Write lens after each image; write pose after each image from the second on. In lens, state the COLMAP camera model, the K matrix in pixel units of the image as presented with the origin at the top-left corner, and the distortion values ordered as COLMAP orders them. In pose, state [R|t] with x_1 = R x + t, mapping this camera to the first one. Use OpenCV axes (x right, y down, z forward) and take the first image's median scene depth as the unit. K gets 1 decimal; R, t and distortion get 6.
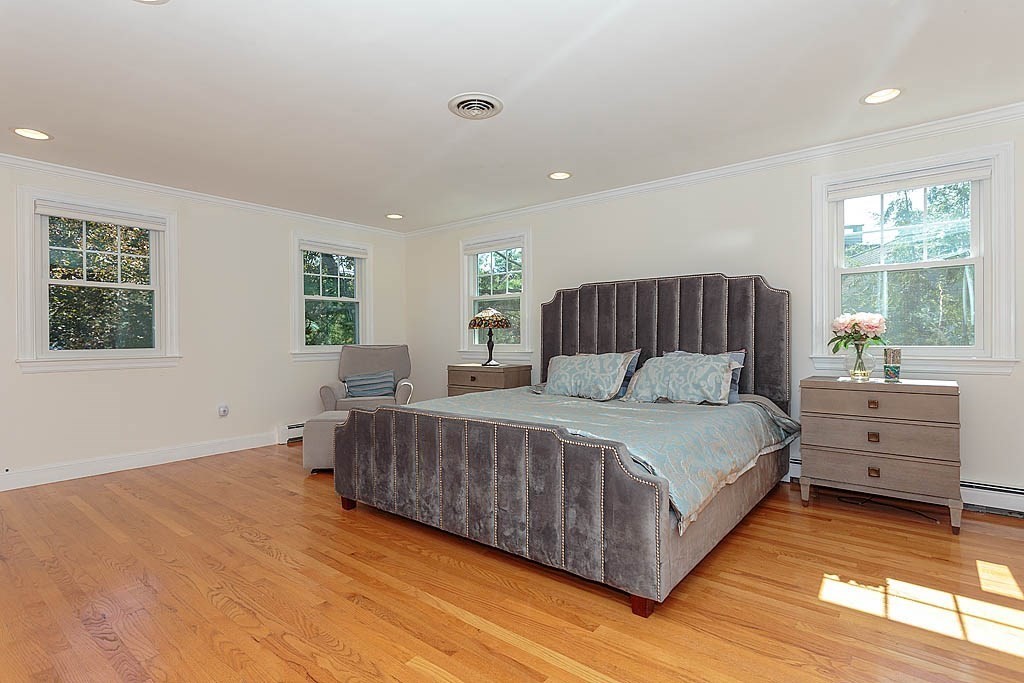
lens RADIAL K [[490.2, 0, 512.6], [0, 490.2, 338.1], [0, 0, 1]] dist [0.003513, 0.000097]
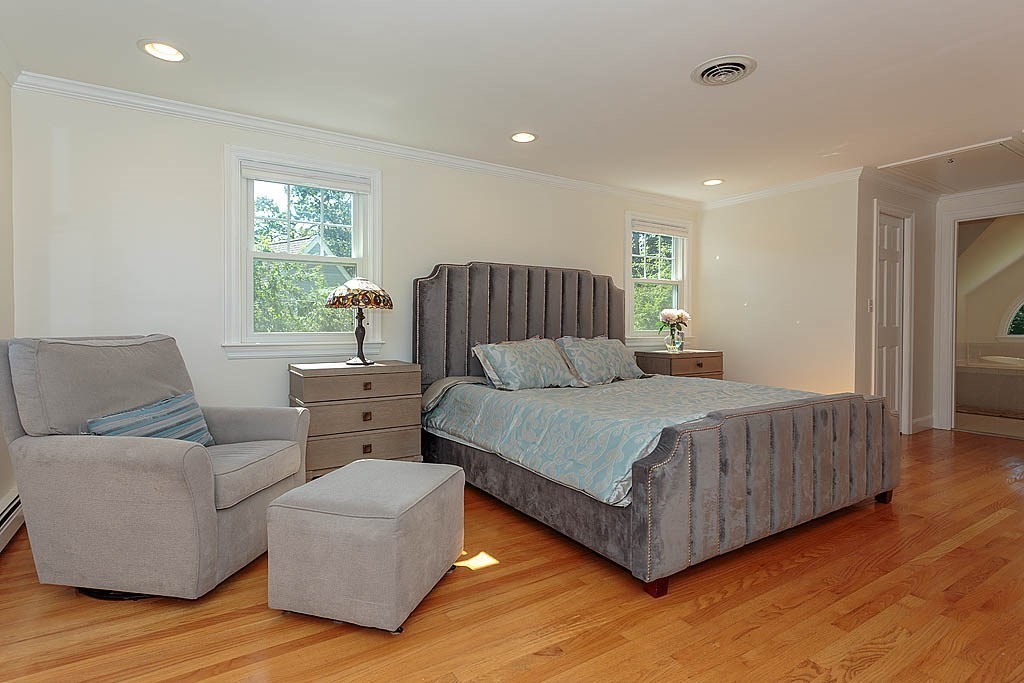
lens RADIAL K [[490.2, 0, 512.6], [0, 490.2, 338.1], [0, 0, 1]] dist [0.003513, 0.000097]
pose [[0.356642, -0.014715, 0.934125, -0.627564], [0.003835, 0.999891, 0.014287, 0.012965], [-0.934233, -0.001513, 0.356660, 0.616314]]
